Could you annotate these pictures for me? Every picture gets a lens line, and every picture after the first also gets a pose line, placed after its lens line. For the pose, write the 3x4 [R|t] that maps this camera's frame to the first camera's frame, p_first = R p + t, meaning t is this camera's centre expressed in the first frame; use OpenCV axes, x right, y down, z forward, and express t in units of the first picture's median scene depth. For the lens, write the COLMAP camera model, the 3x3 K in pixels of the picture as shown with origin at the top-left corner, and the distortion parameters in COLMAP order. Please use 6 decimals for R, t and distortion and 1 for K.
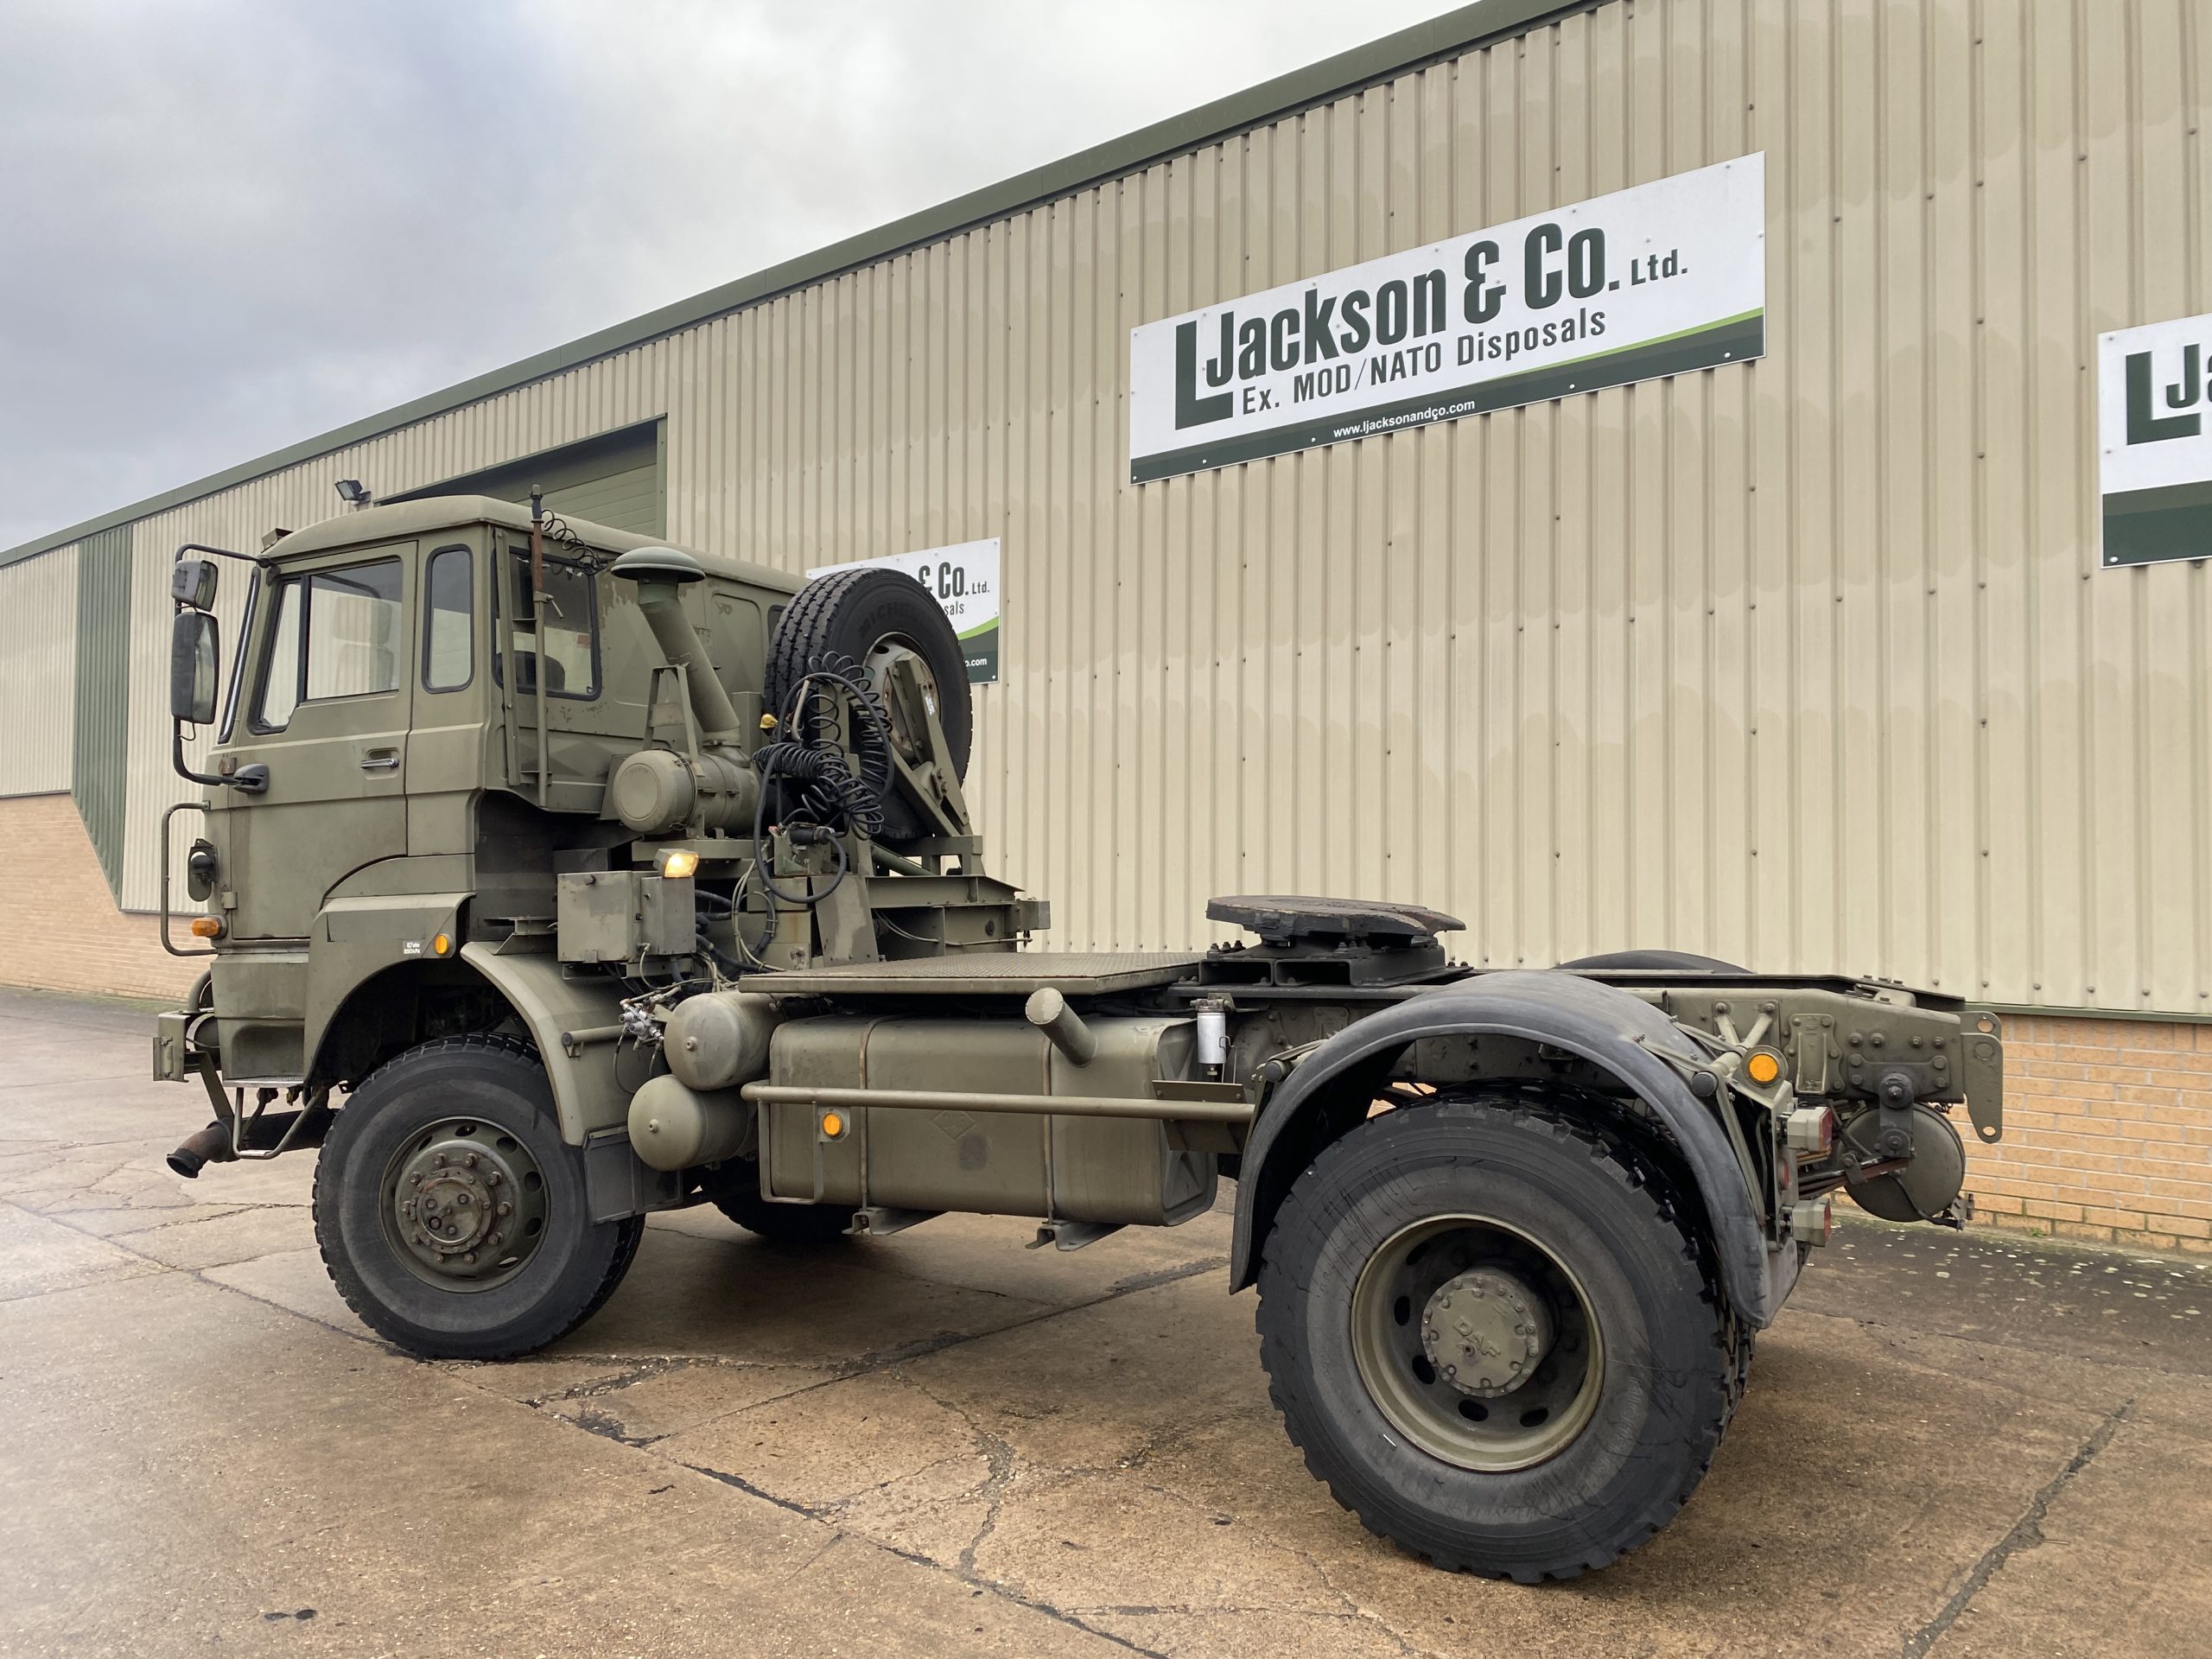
lens RADIAL K [[1669.3, 0, 1106.0], [0, 1669.3, 829.5], [0, 0, 1]] dist [0.014727, 0.000180]
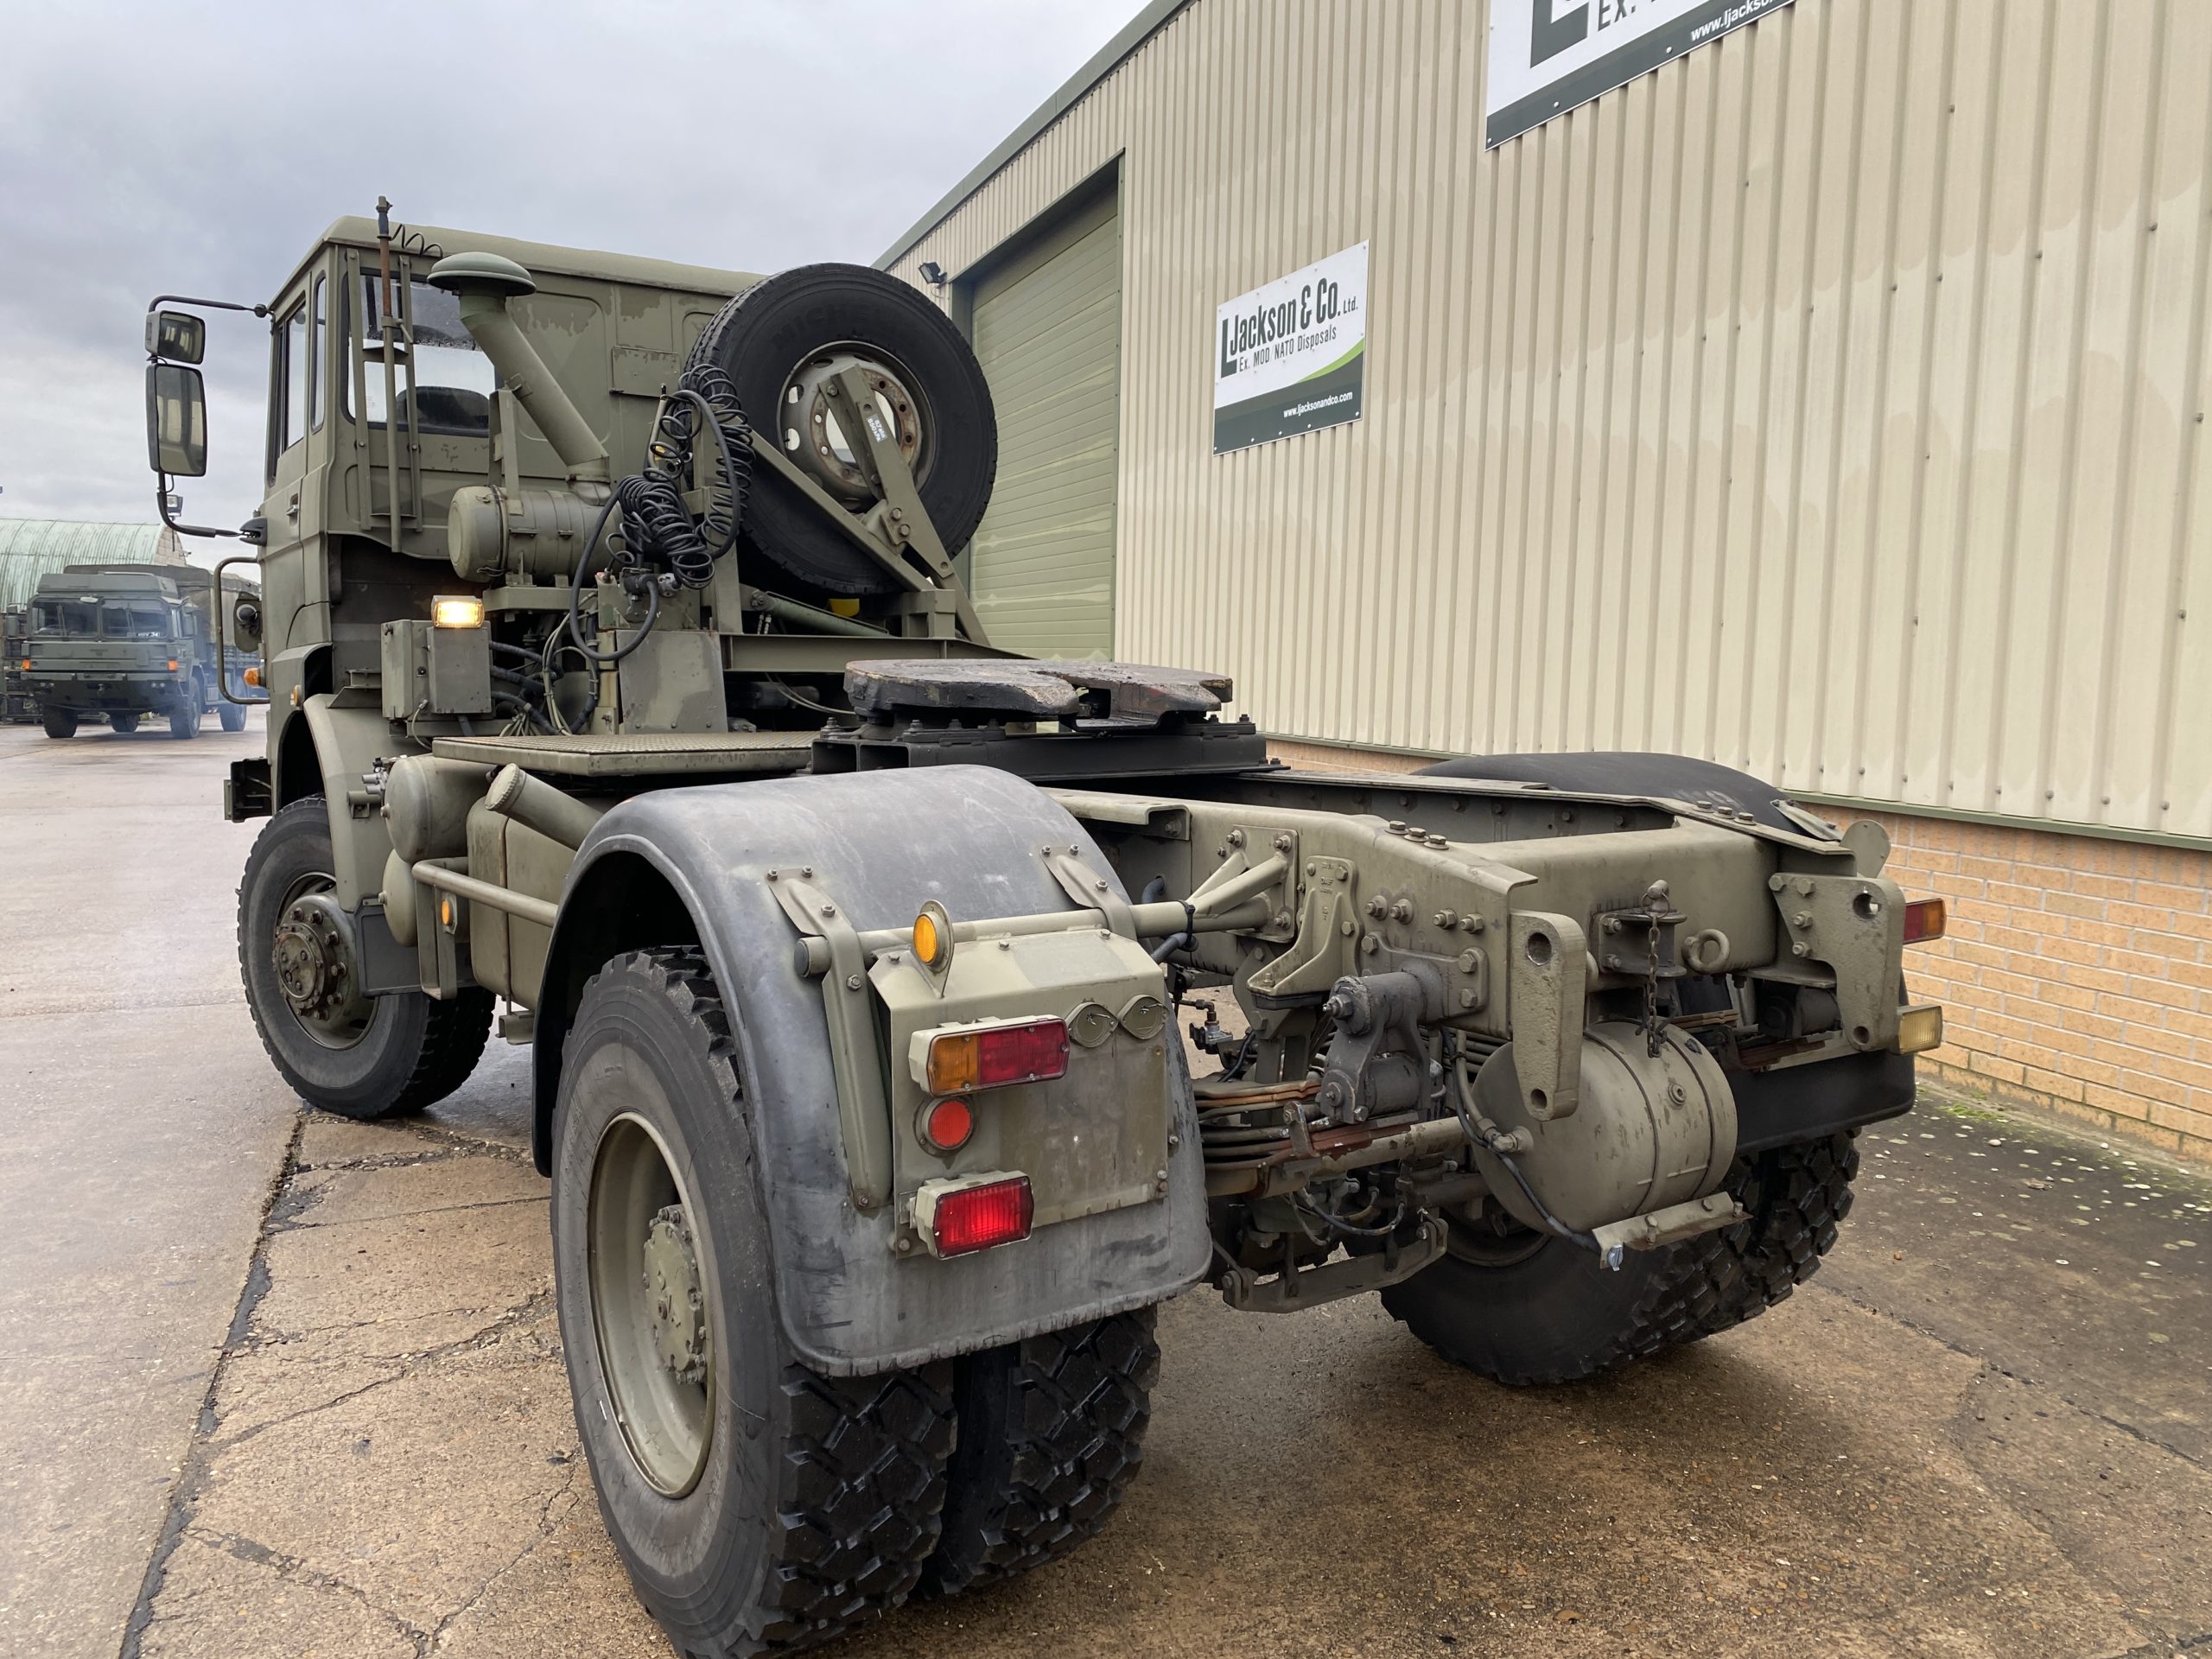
lens RADIAL K [[1682.1, 0, 1125.2], [0, 1682.1, 824.1], [0, 0, 1]] dist [0.009218, 0.000648]
pose [[0.883510, 0.058809, -0.464707, 0.376408], [-0.001565, 0.992452, 0.122620, 0.016944], [0.468410, -0.107608, 0.876933, 0.278649]]
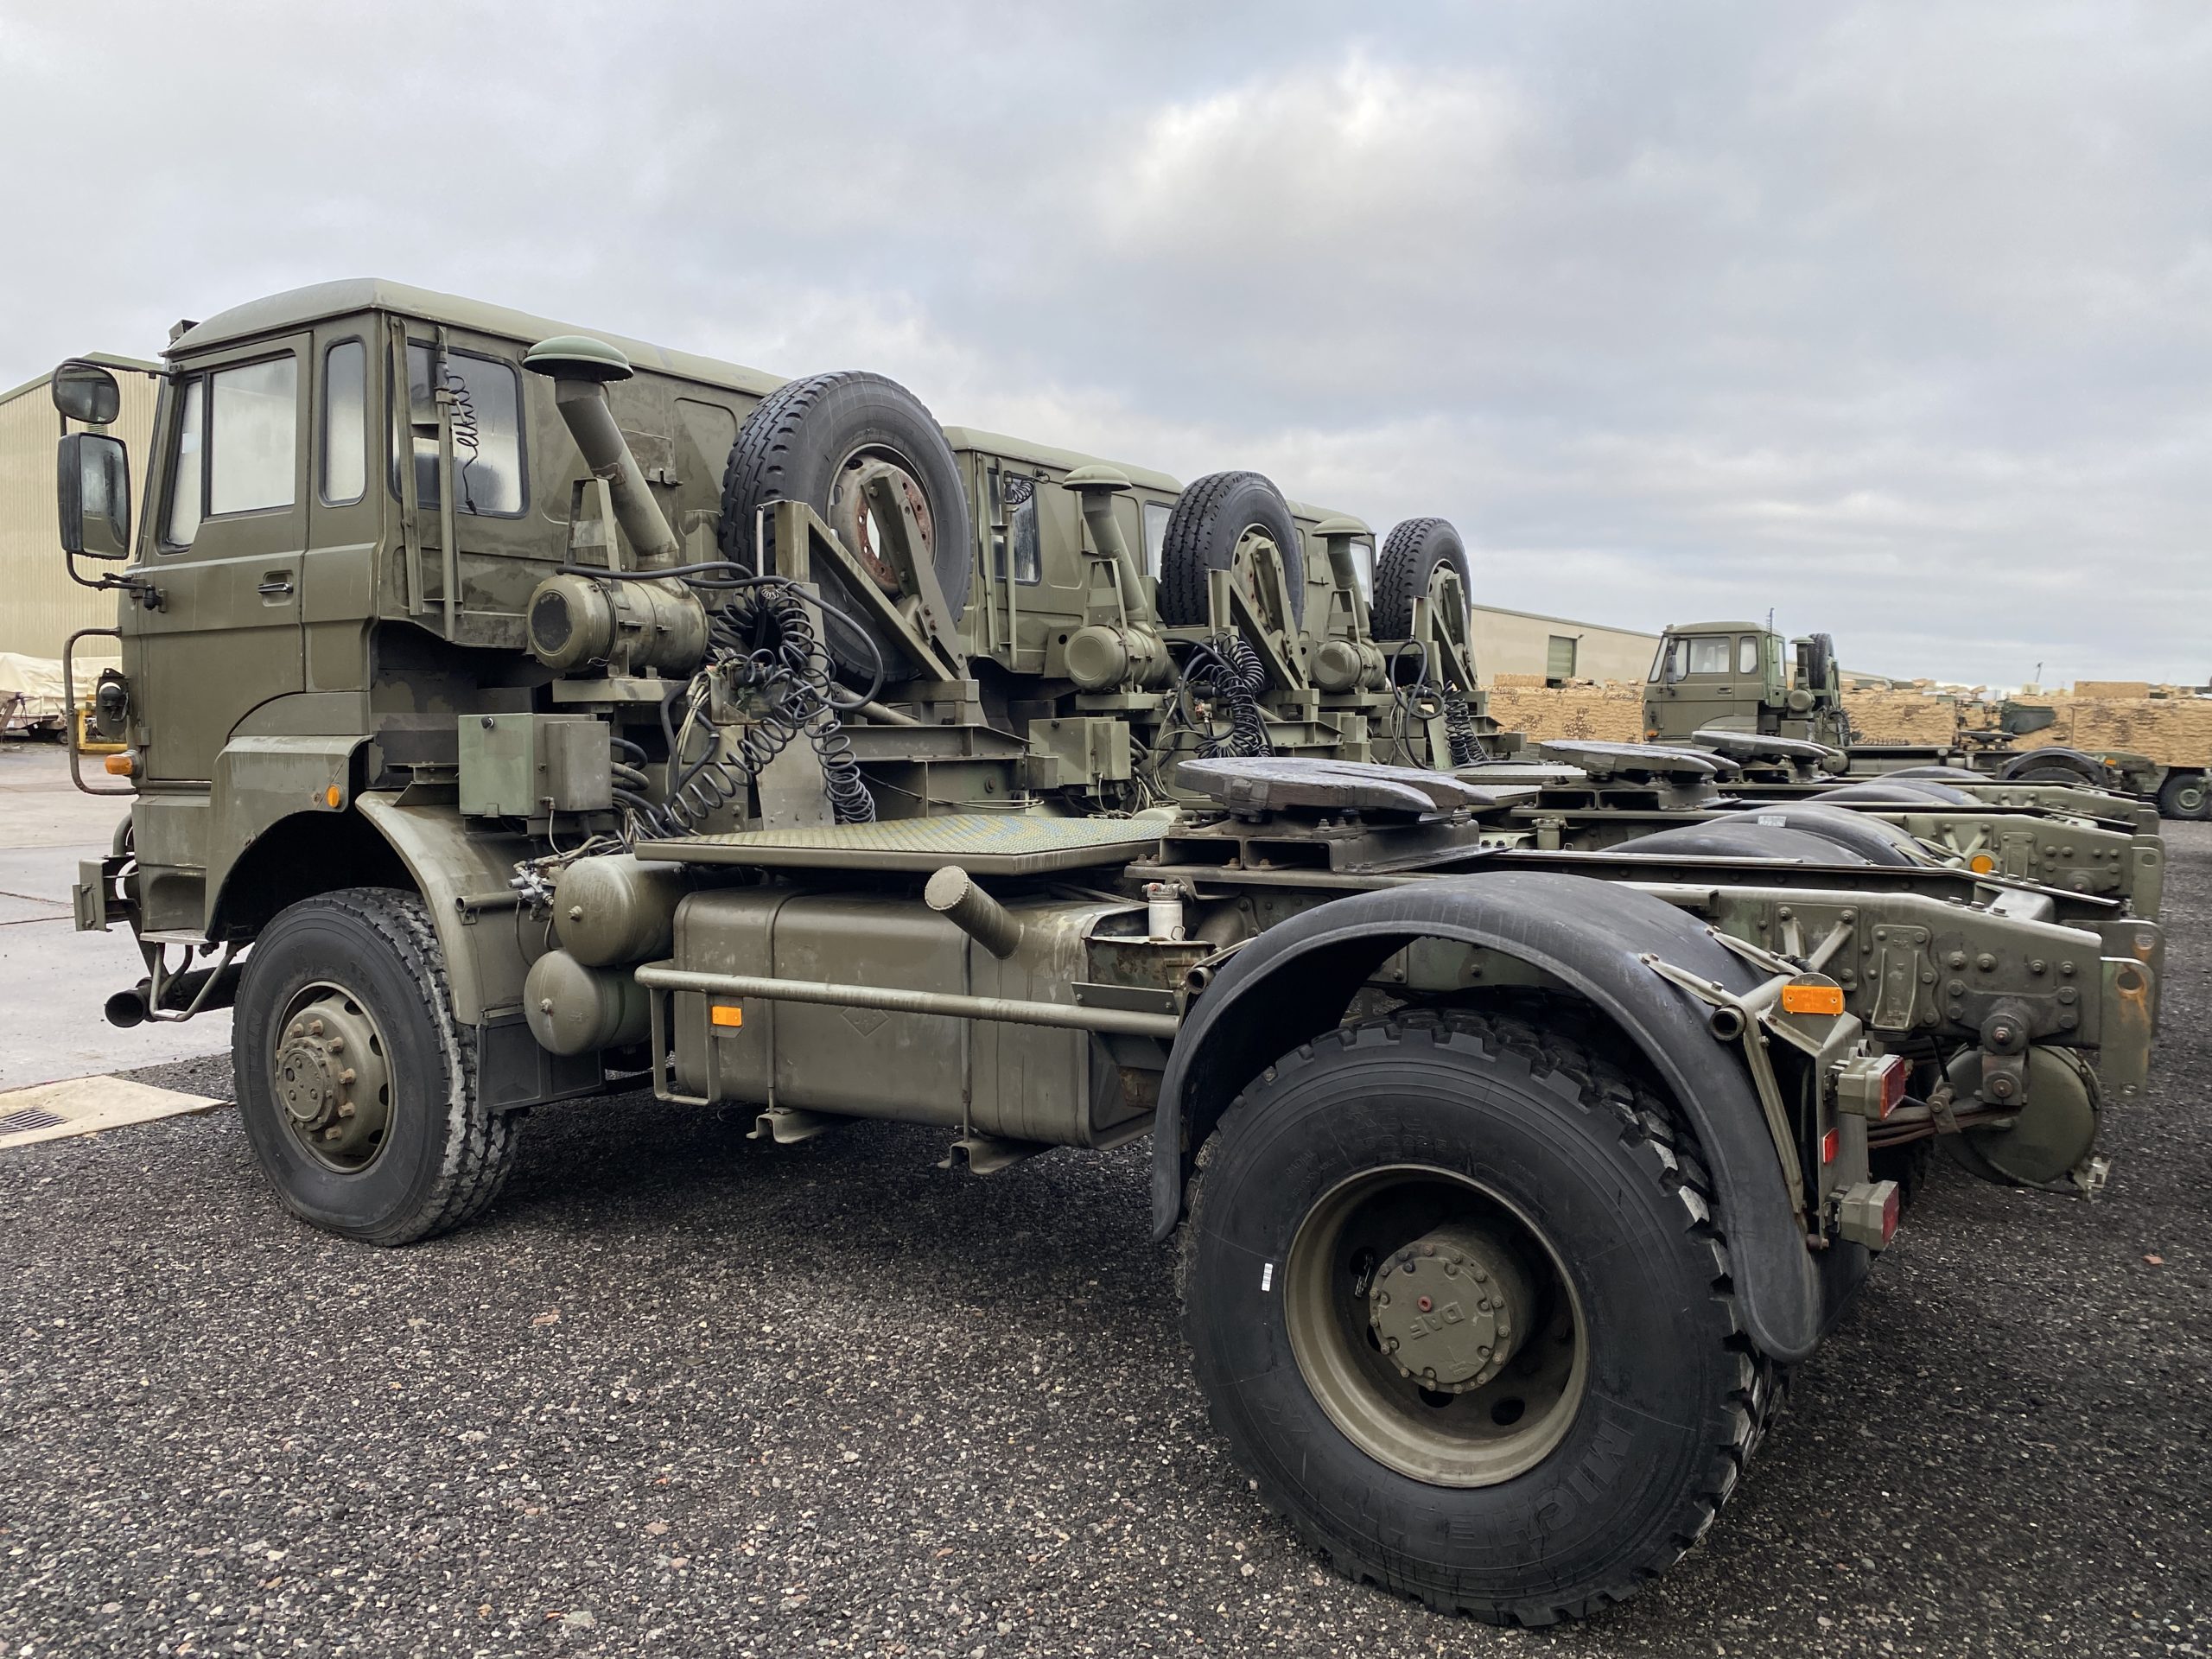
lens RADIAL K [[1681.5, 0, 1101.5], [0, 1681.5, 835.9], [0, 0, 1]] dist [0.007616, -0.002477]
pose [[0.995553, 0.026033, -0.090538, 0.071506], [-0.017399, 0.995336, 0.094882, -0.000183], [0.092586, -0.092885, 0.991363, 0.113736]]
